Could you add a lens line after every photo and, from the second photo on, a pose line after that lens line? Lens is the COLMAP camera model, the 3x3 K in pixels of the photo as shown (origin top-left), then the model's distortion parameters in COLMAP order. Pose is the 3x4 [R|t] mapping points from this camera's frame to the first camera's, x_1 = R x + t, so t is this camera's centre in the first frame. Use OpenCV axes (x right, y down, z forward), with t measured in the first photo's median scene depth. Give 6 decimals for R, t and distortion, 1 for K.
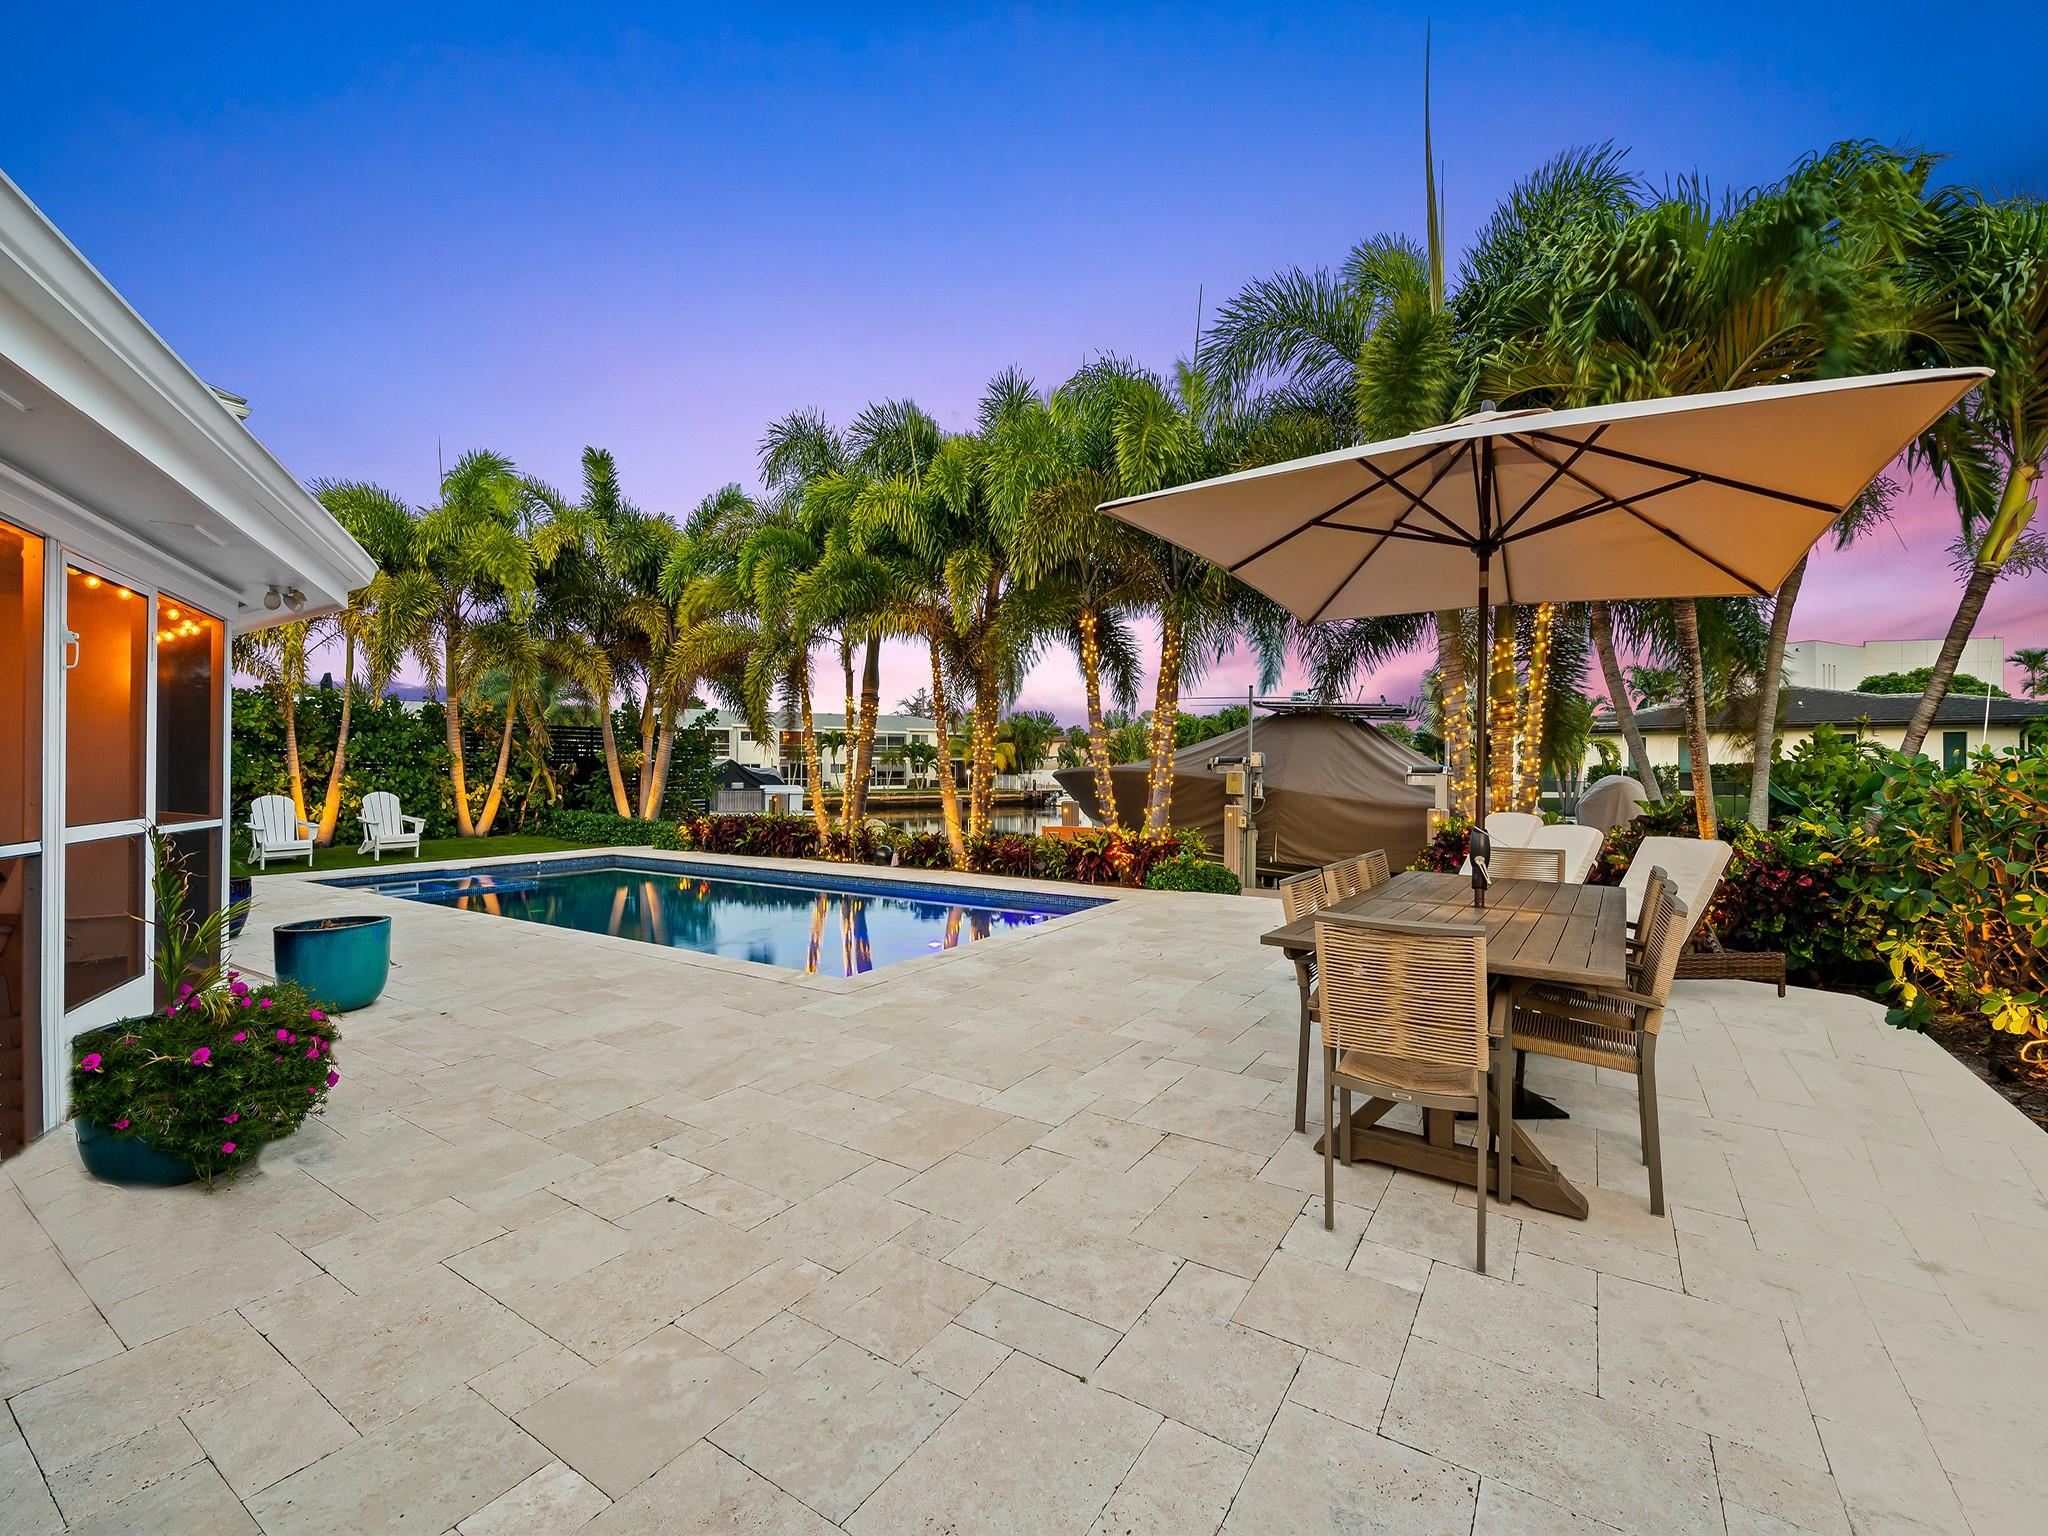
lens RADIAL K [[869.0, 0, 1024.1], [0, 869.0, 770.3], [0, 0, 1]] dist [0.001105, 0.000089]
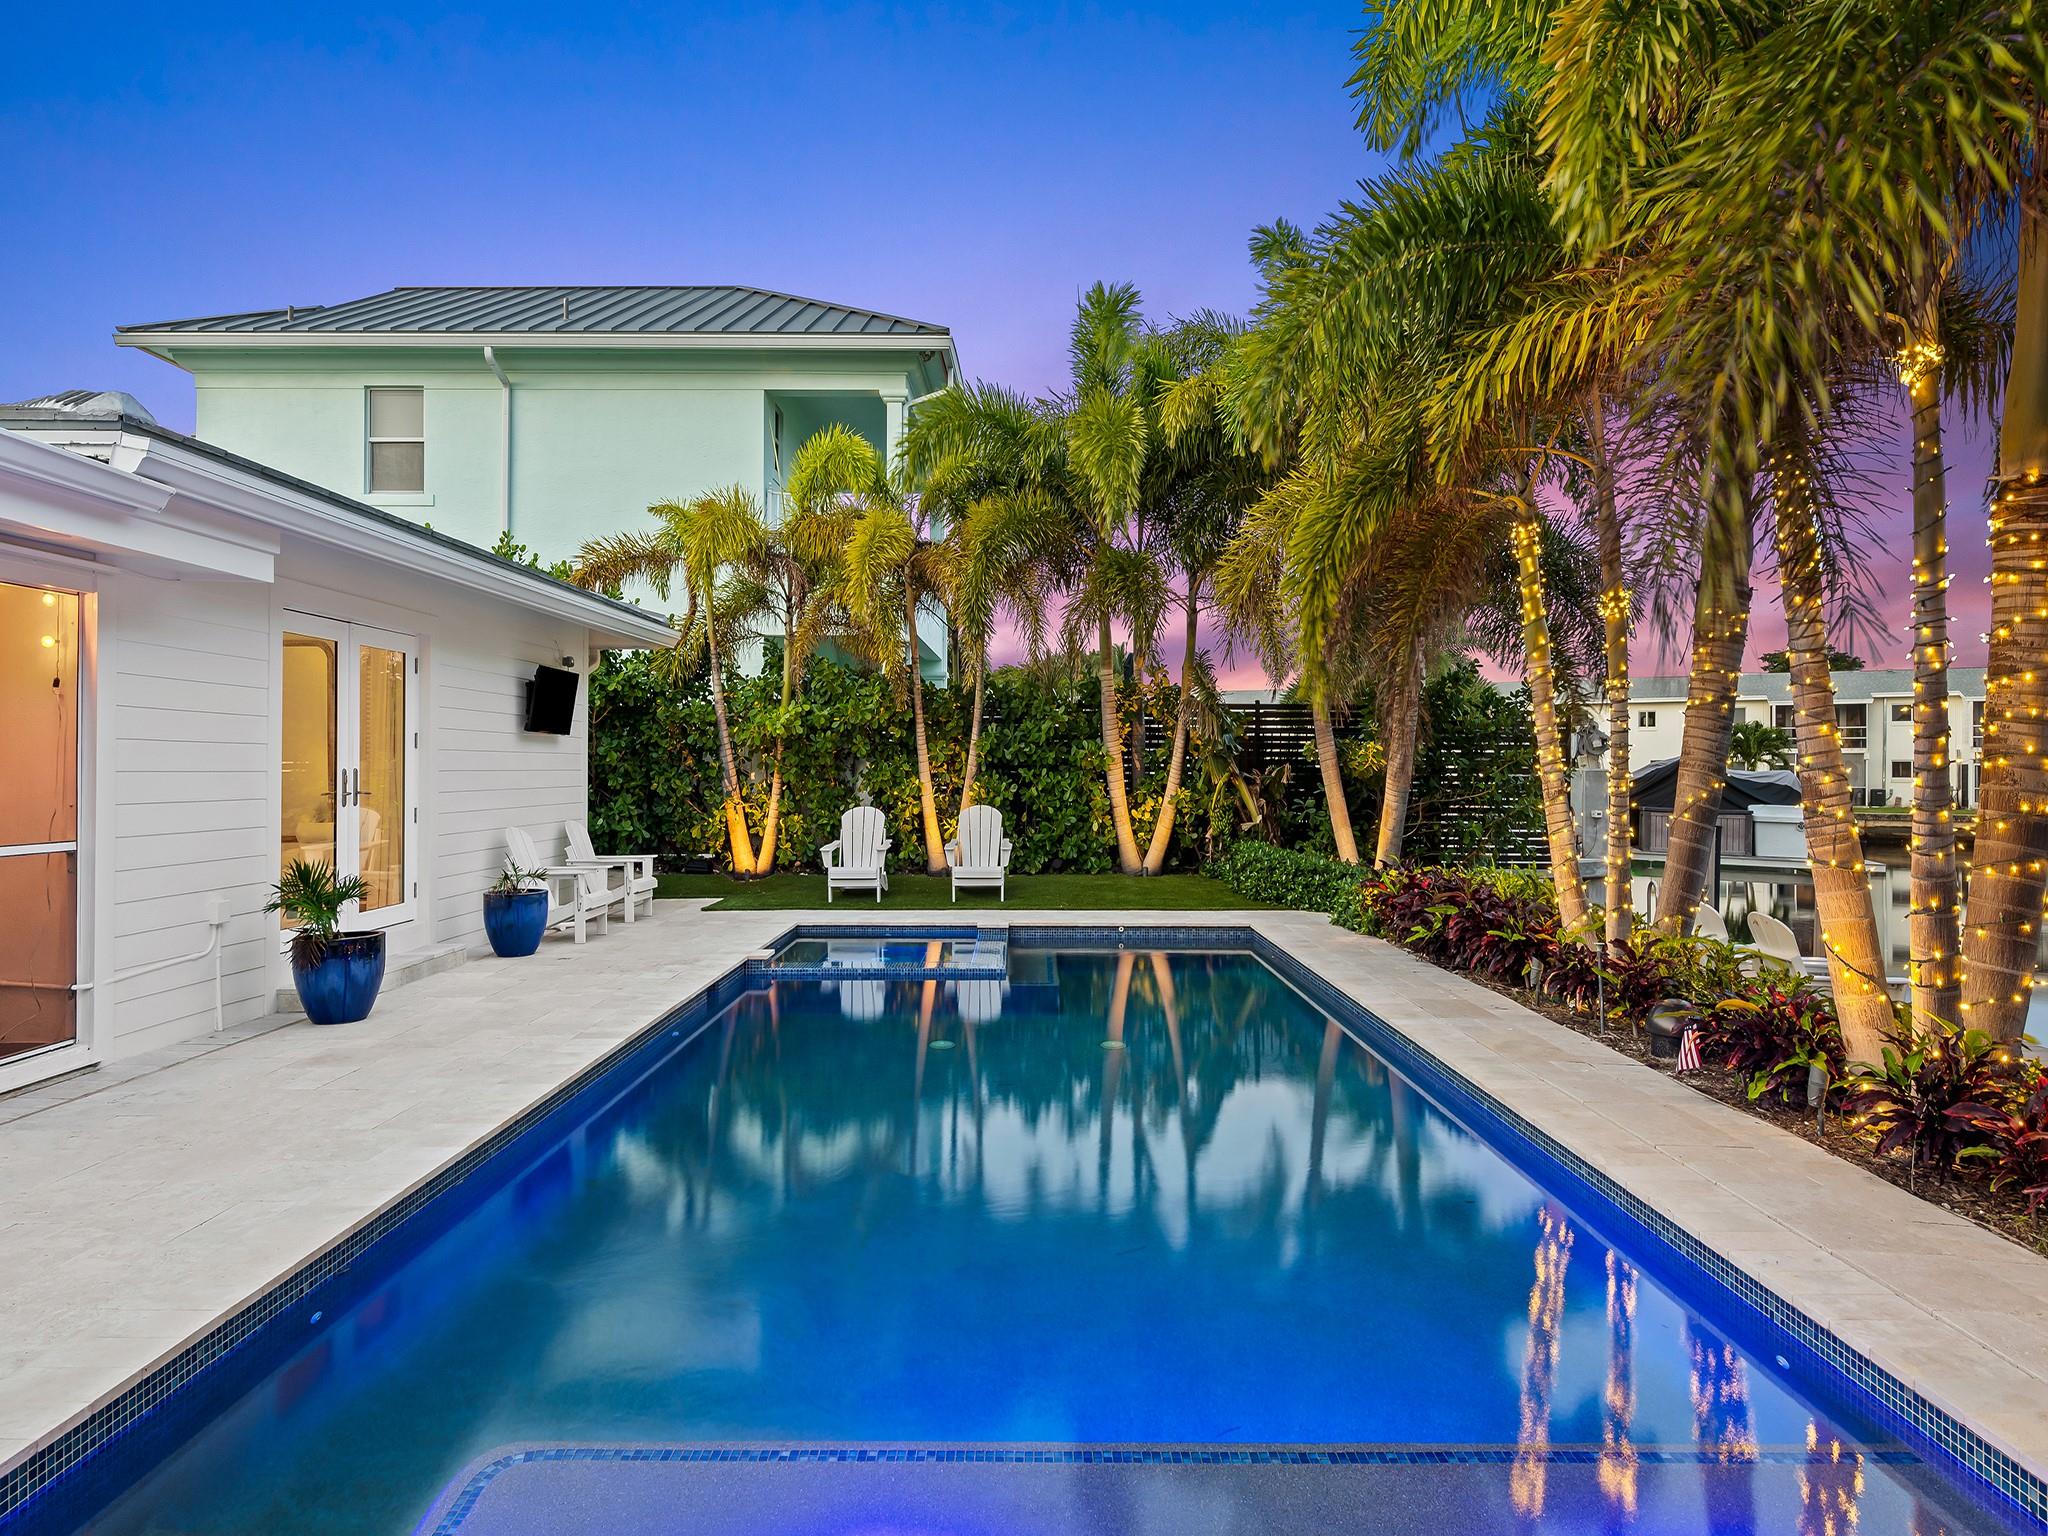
lens RADIAL K [[1162.7, 0, 1025.6], [0, 1162.7, 764.9], [0, 0, 1]] dist [0.005304, -0.004897]
pose [[0.549155, 0.000690, -0.835720, 0.074504], [-0.004318, 0.999989, -0.002011, -0.005969], [0.835710, 0.004713, 0.549151, 0.438988]]
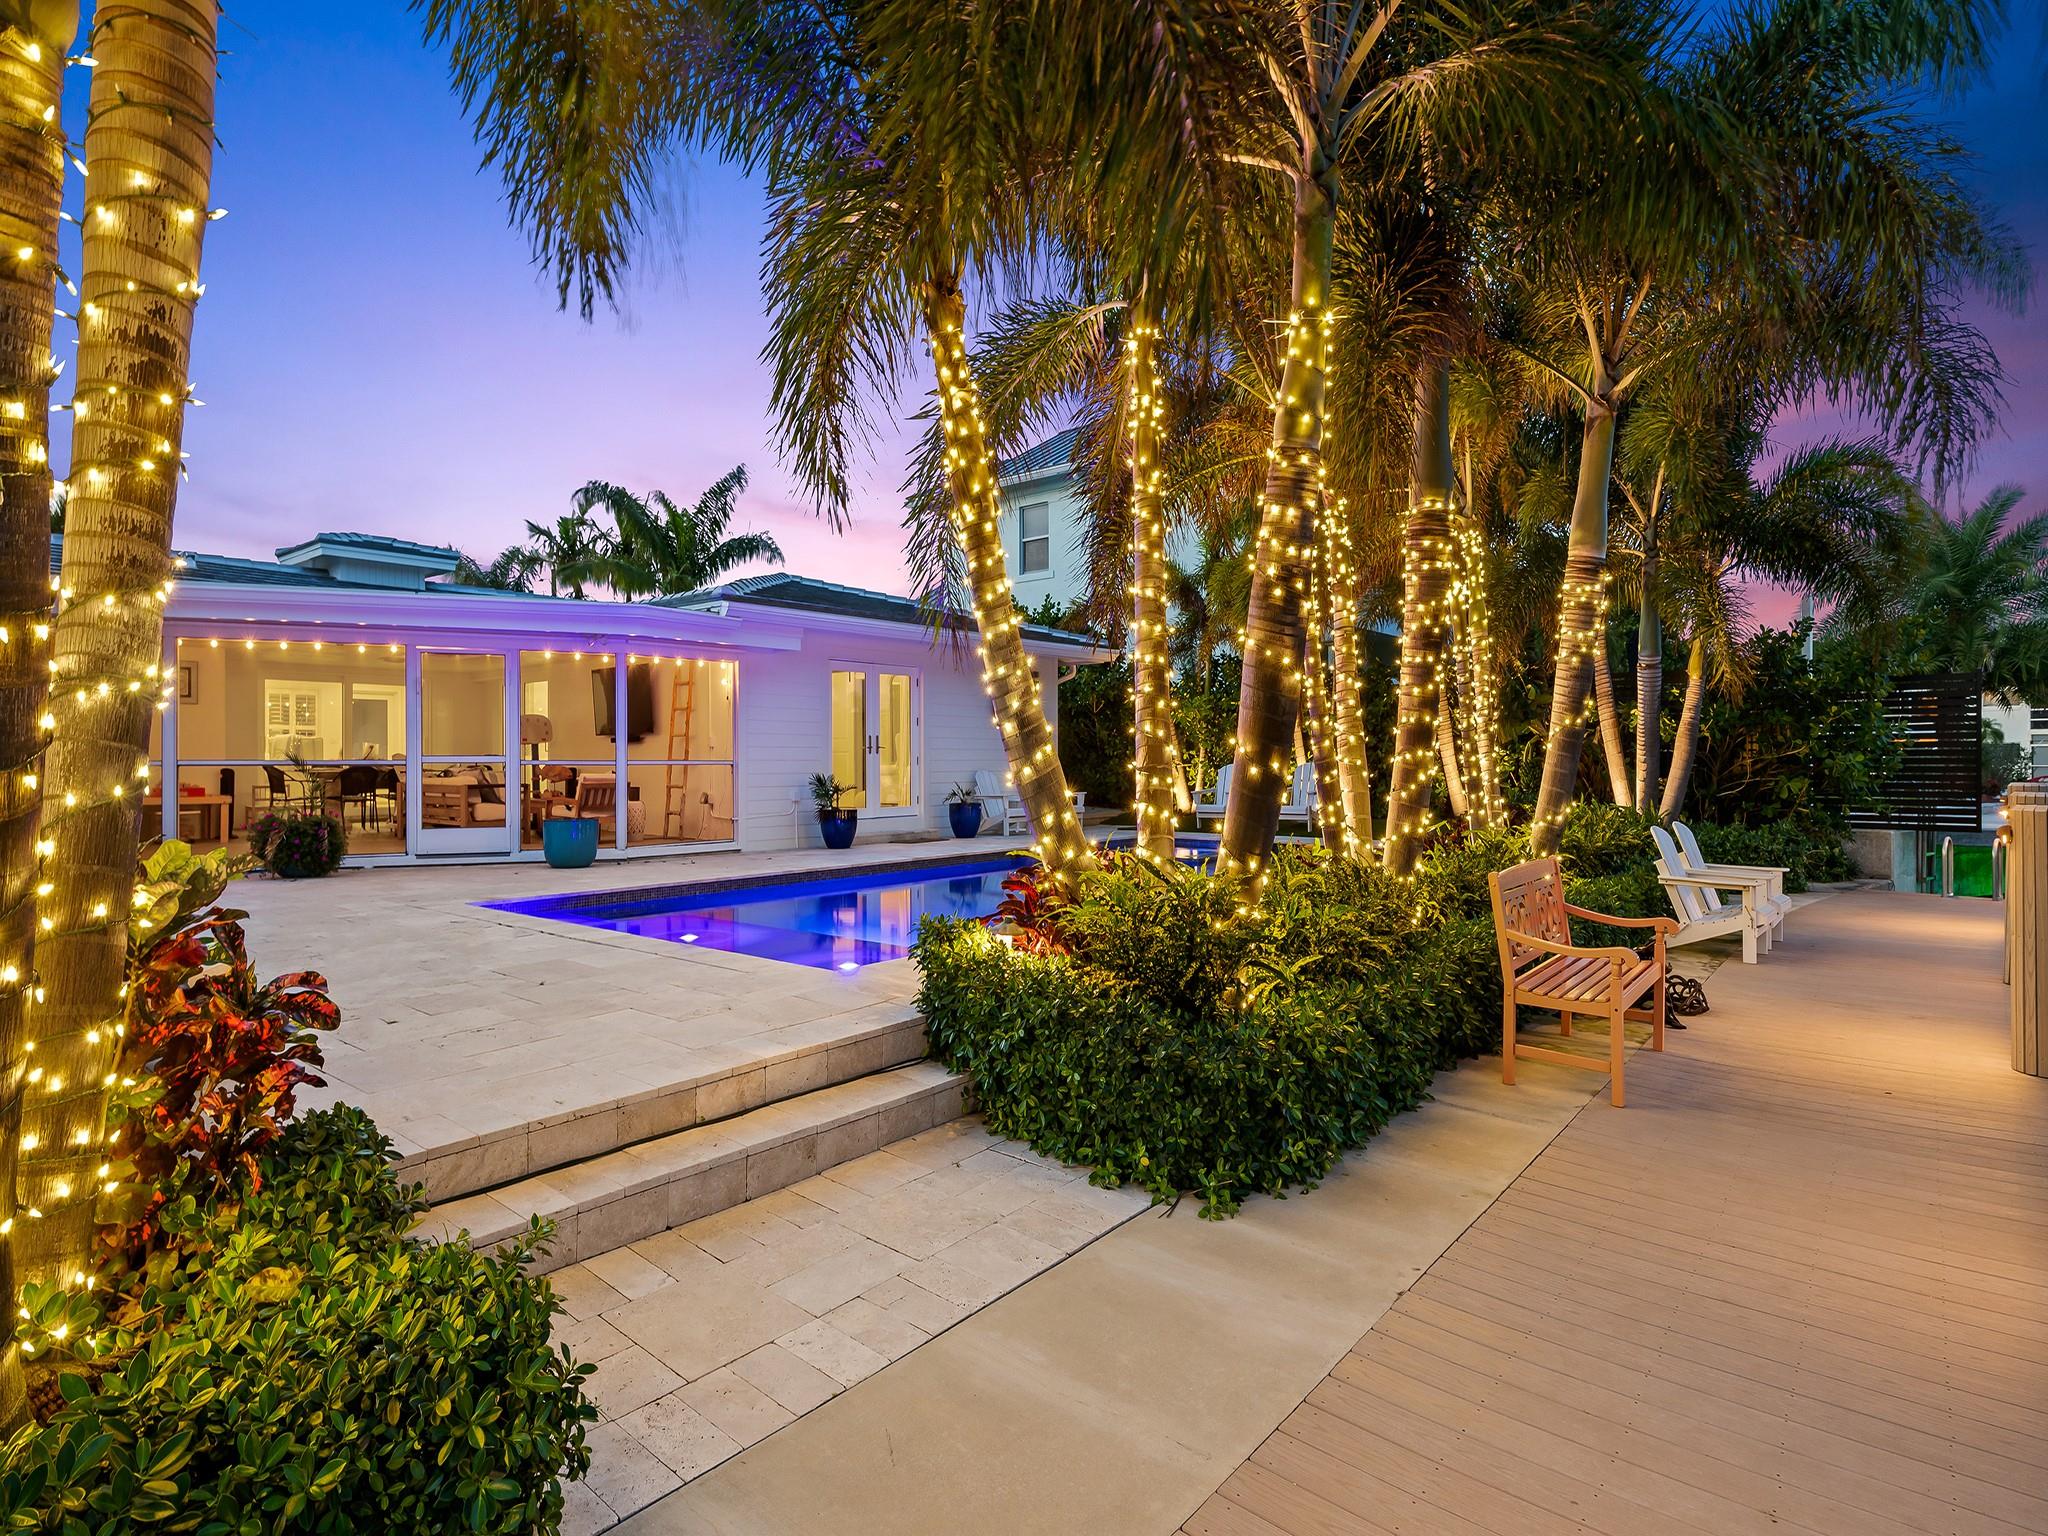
lens RADIAL K [[1069.0, 0, 1023.9], [0, 1069.0, 766.6], [0, 0, 1]] dist [-0.000709, 0.001990]
pose [[-0.112359, 0.004070, -0.993659, 0.417954], [0.003306, 0.999988, 0.003722, 0.020696], [0.993662, -0.002866, -0.112371, 0.714113]]
